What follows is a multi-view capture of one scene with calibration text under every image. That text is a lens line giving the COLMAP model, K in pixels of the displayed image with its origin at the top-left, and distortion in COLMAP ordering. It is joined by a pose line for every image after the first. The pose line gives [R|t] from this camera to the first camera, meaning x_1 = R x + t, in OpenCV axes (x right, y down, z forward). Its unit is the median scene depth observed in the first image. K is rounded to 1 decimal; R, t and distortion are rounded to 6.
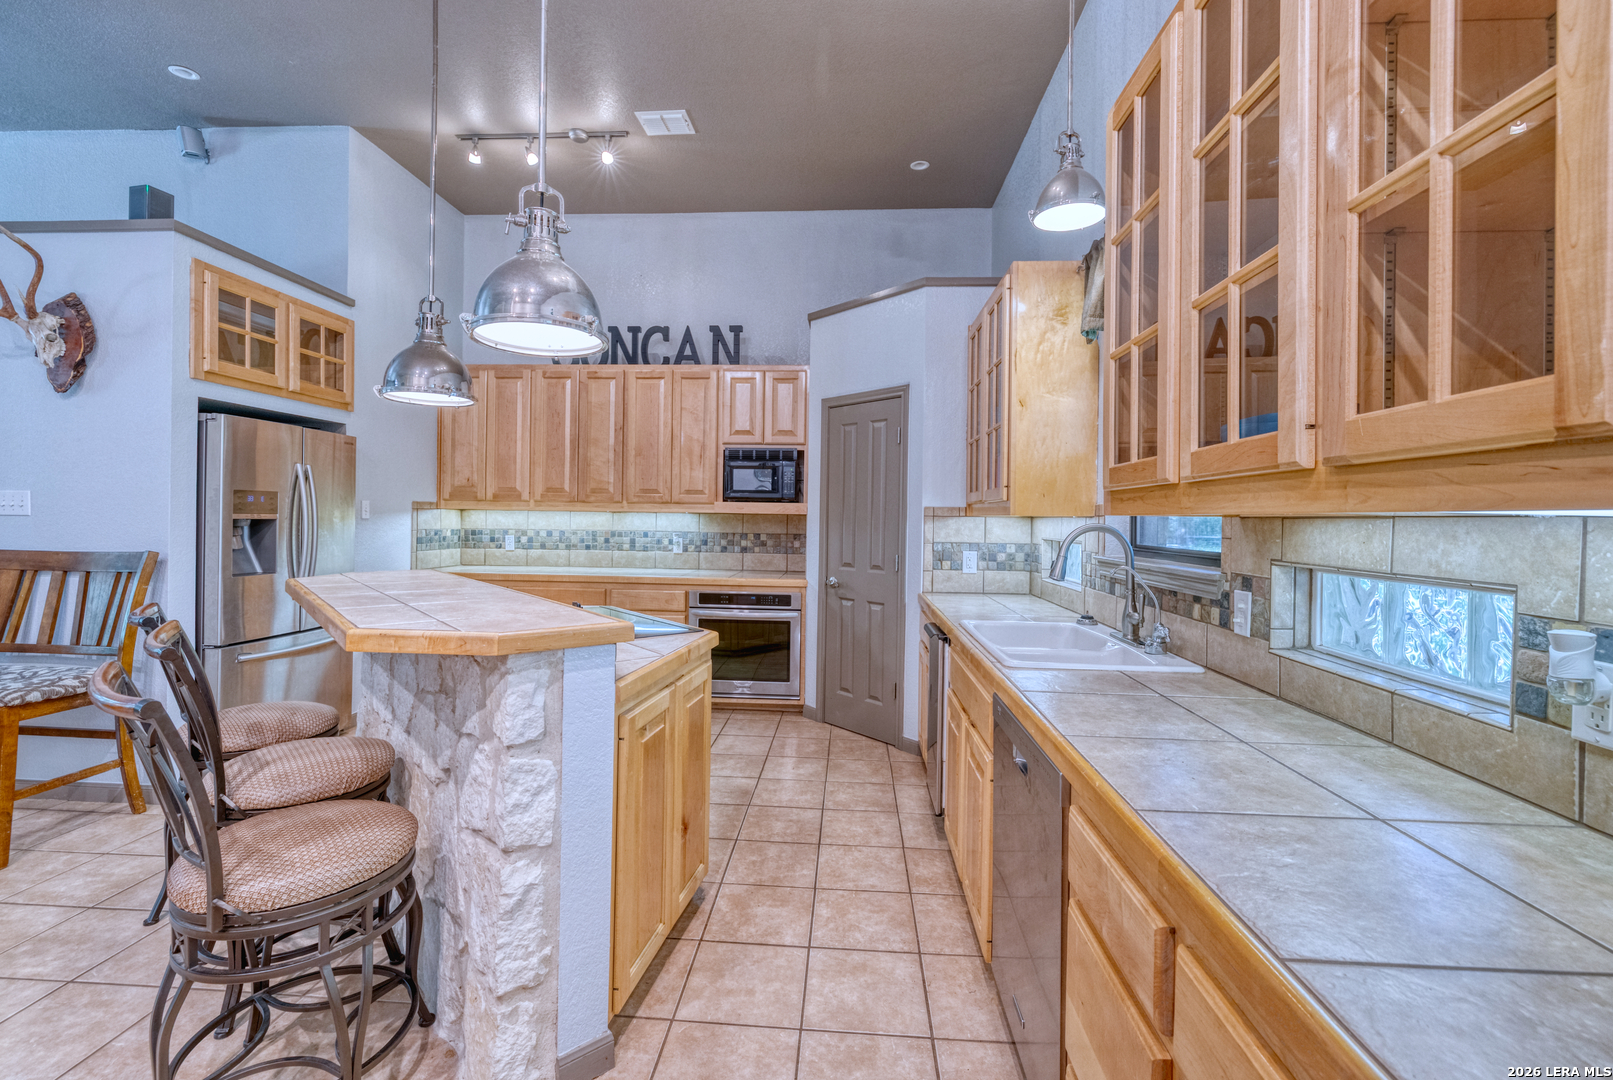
lens RADIAL K [[697.5, 0, 811.2], [0, 697.5, 521.5], [0, 0, 1]] dist [-0.000295, -0.000311]
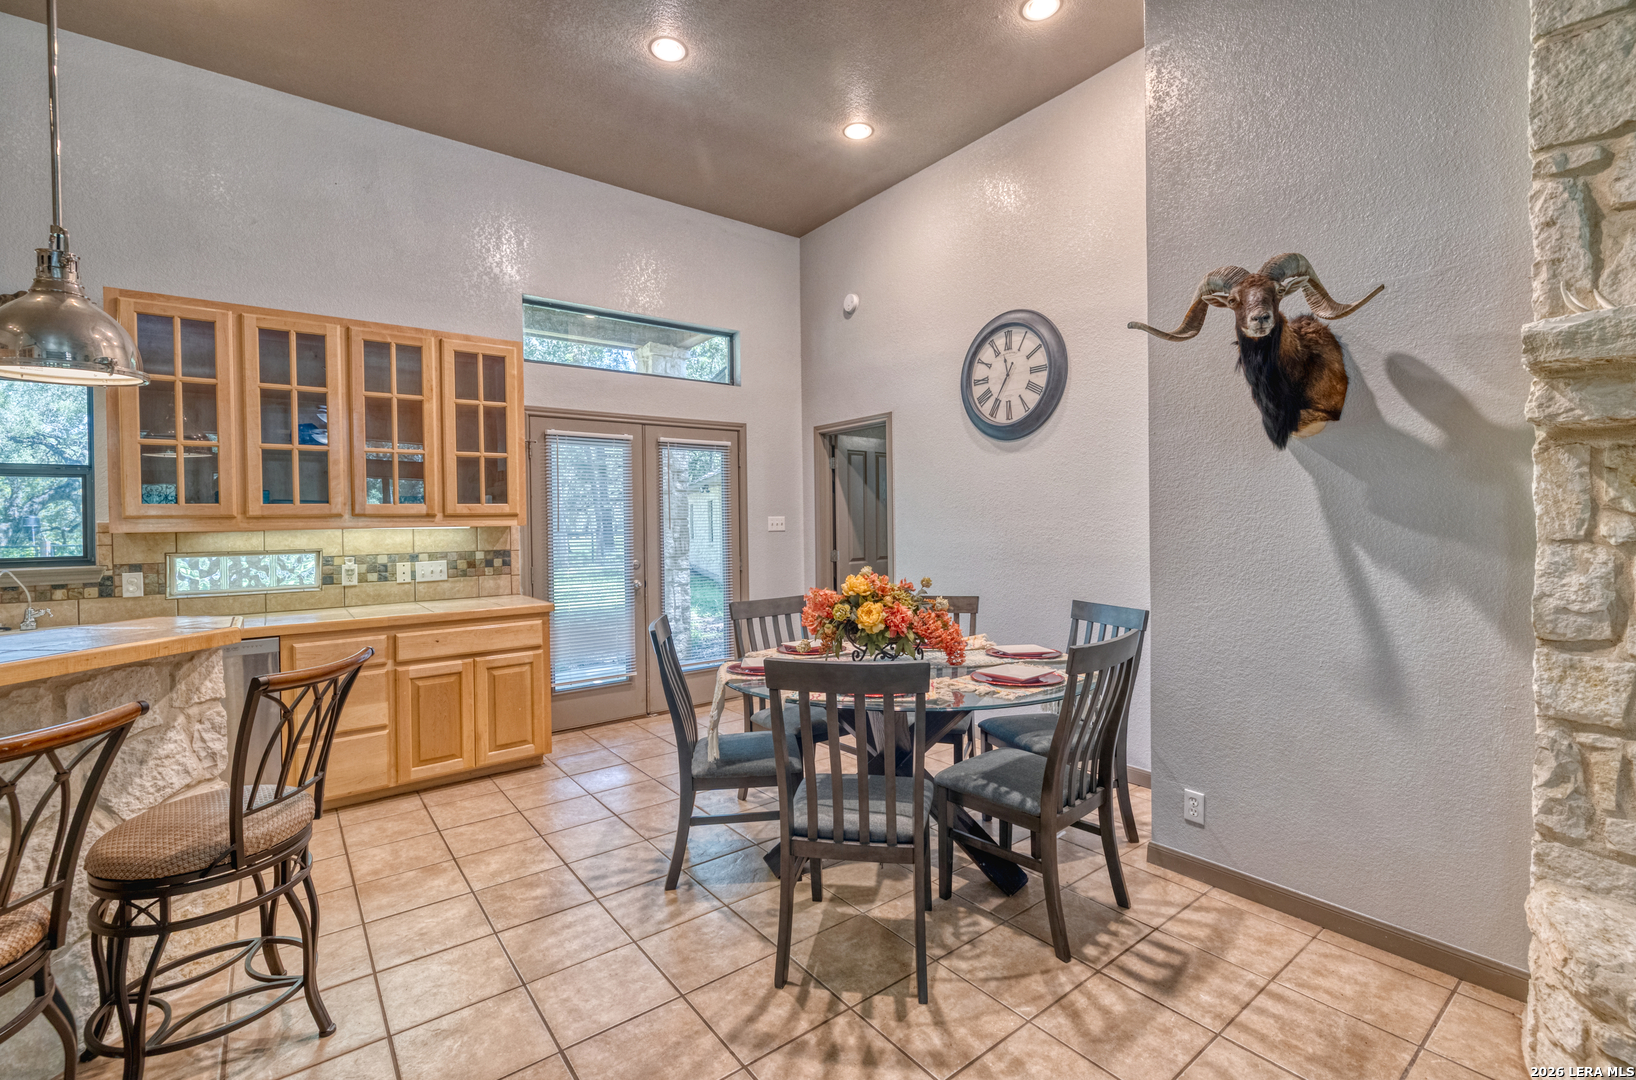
lens RADIAL K [[705.1, 0, 822.0], [0, 705.1, 525.7], [0, 0, 1]] dist [-0.000612, -0.000201]
pose [[-0.658190, -0.010184, 0.752783, -0.879543], [0.011201, 0.999665, 0.023317, -0.020470], [-0.752769, 0.023779, -0.657856, 0.386294]]
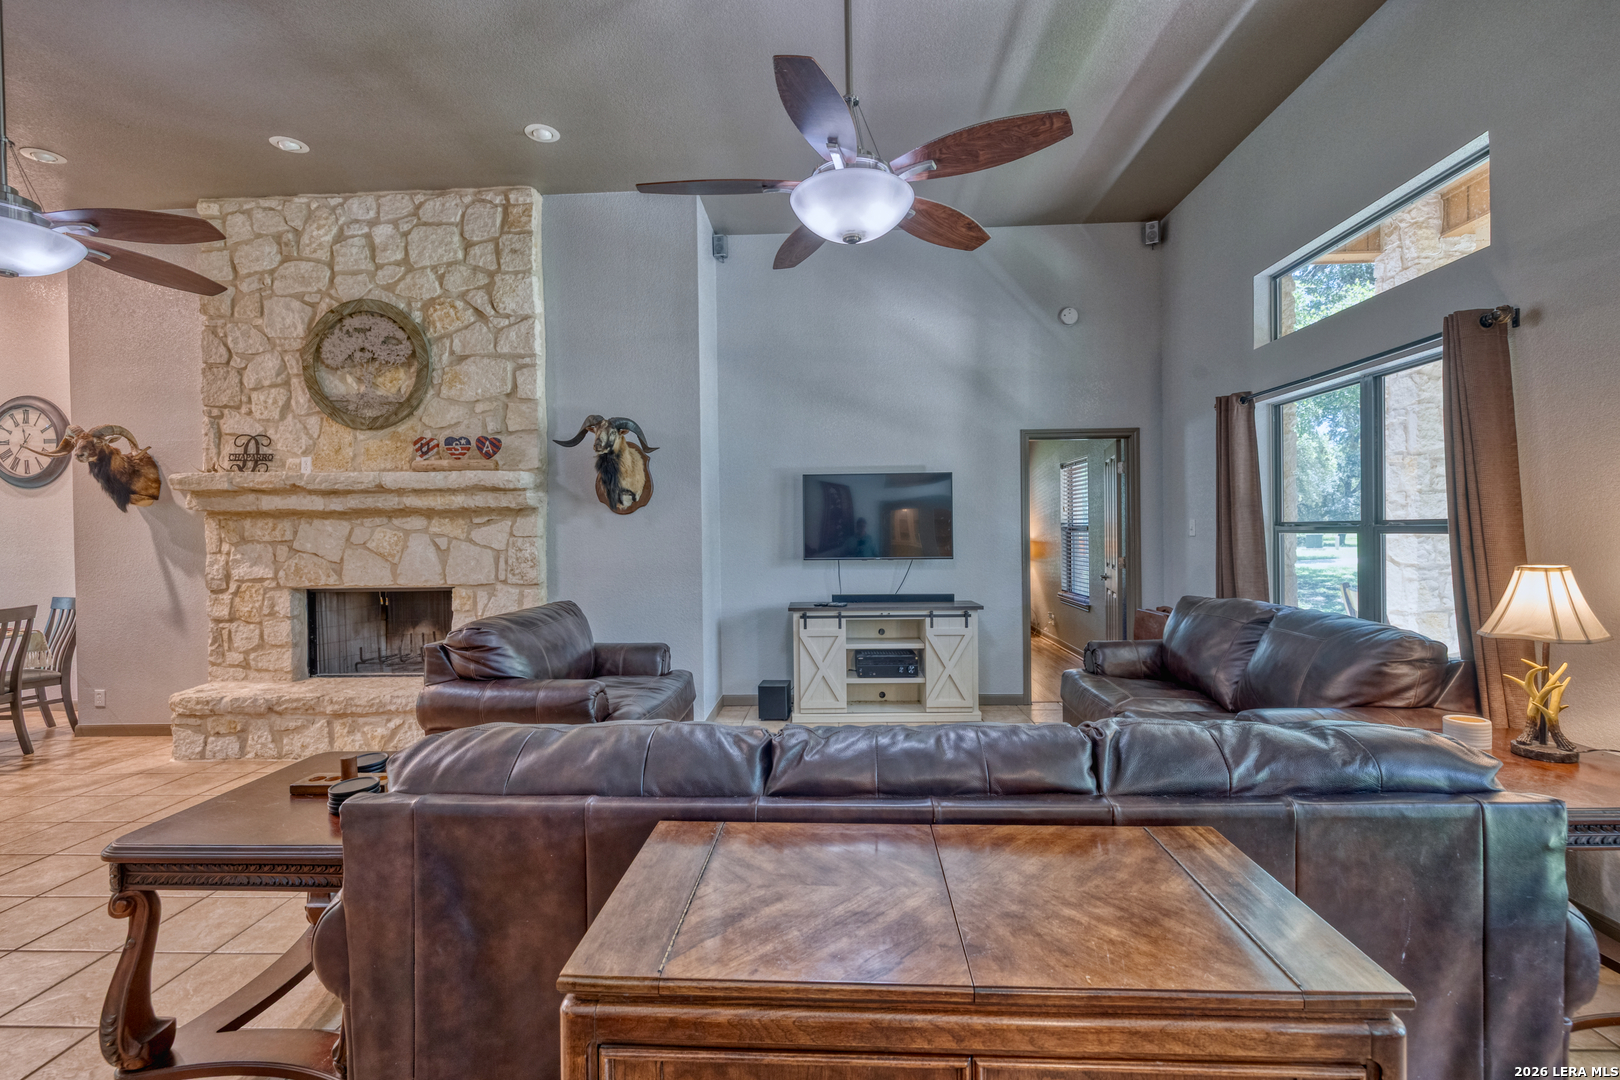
lens RADIAL K [[700.5, 0, 816.7], [0, 700.5, 534.6], [0, 0, 1]] dist [-0.000295, -0.000311]
pose [[-0.999834, 0.004847, -0.017551, -1.845775], [0.004528, 0.999825, 0.018157, -0.043261], [0.017636, 0.018074, -0.999681, 0.941242]]
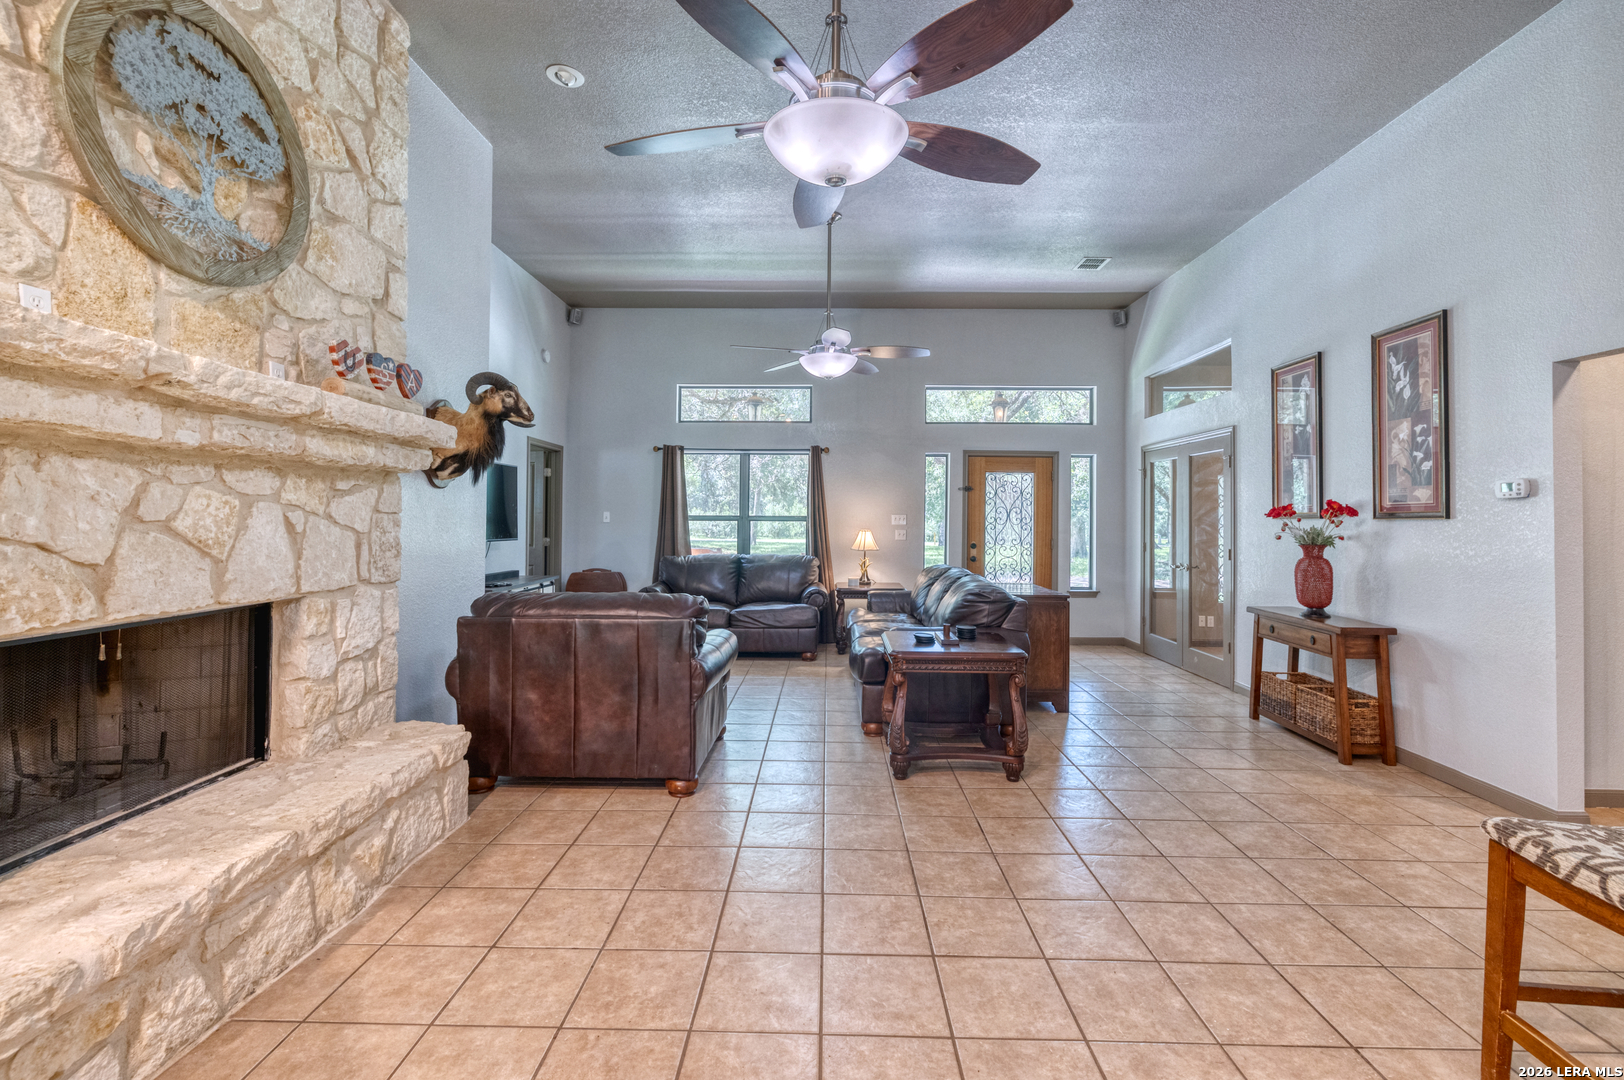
lens RADIAL K [[702.2, 0, 820.0], [0, 702.2, 508.7], [0, 0, 1]] dist [-0.000295, -0.000311]
pose [[0.044251, -0.025367, -0.998698, -0.574303], [-0.016359, 0.999525, -0.026113, -0.013467], [0.998886, 0.017493, 0.043815, 0.238501]]
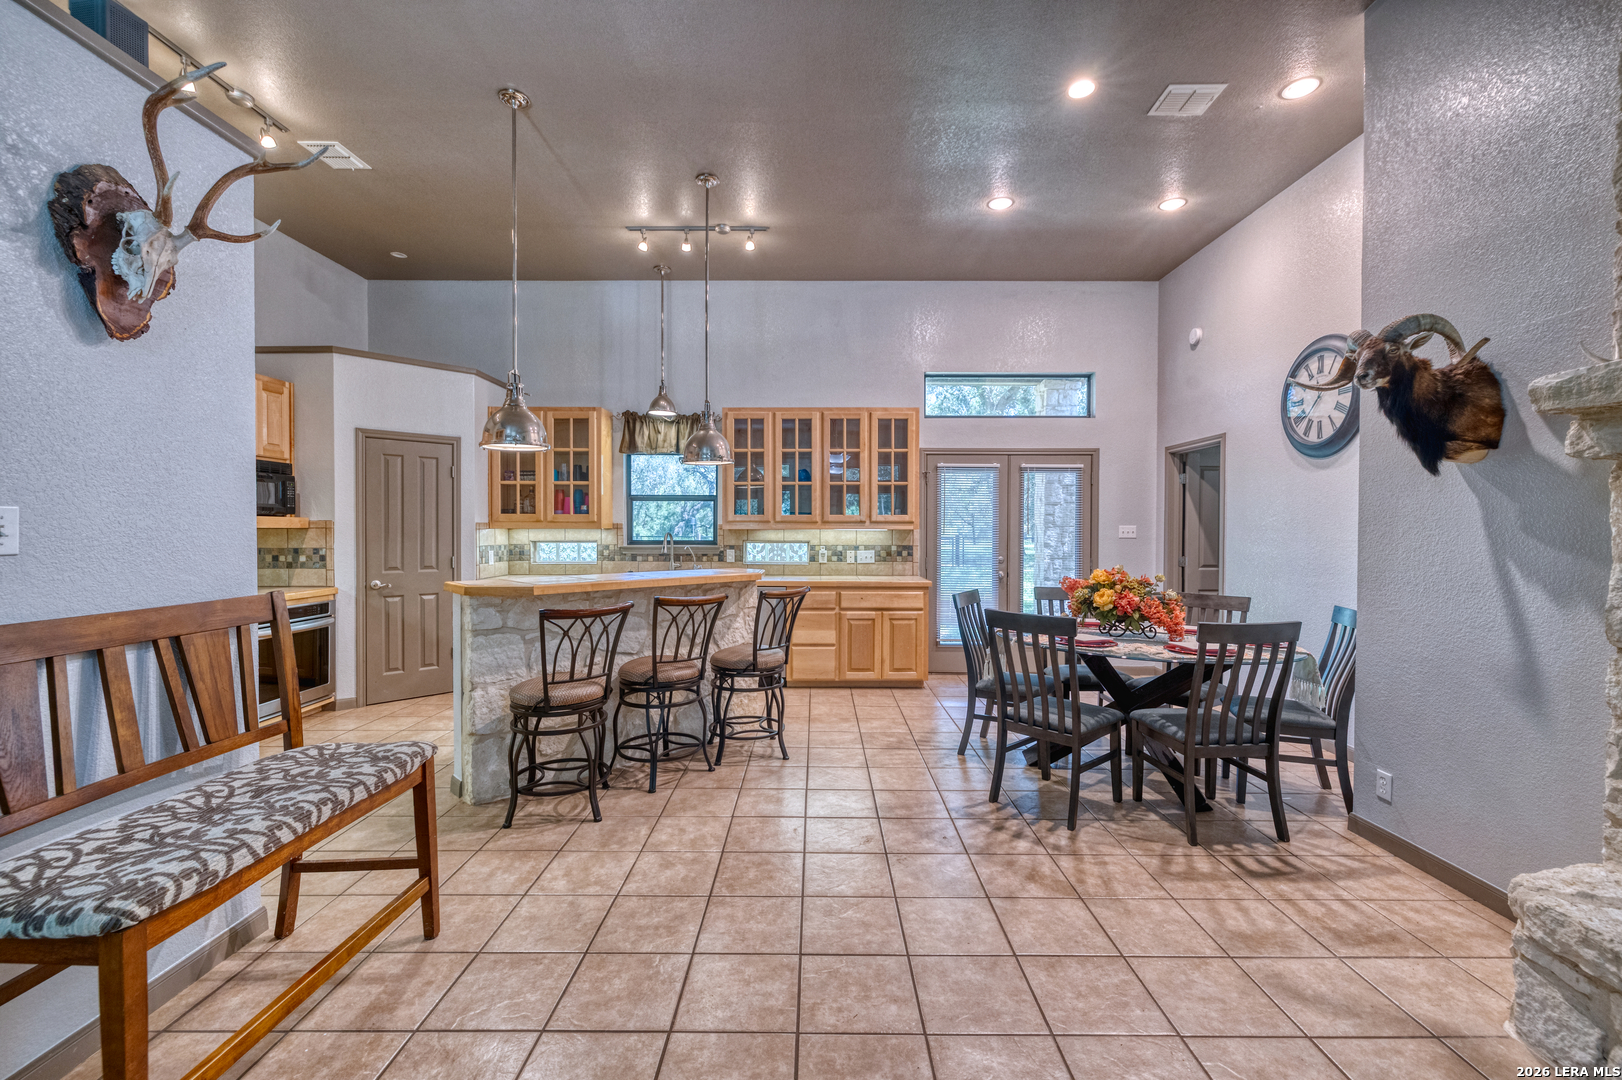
lens RADIAL K [[679.2, 0, 817.8], [0, 679.2, 534.4], [0, 0, 1]] dist [-0.000960, -0.000552]
pose [[-0.058750, -0.023337, 0.998000, -1.292285], [0.003223, 0.999717, 0.023566, -0.026358], [-0.998268, 0.004601, -0.058658, 0.344182]]
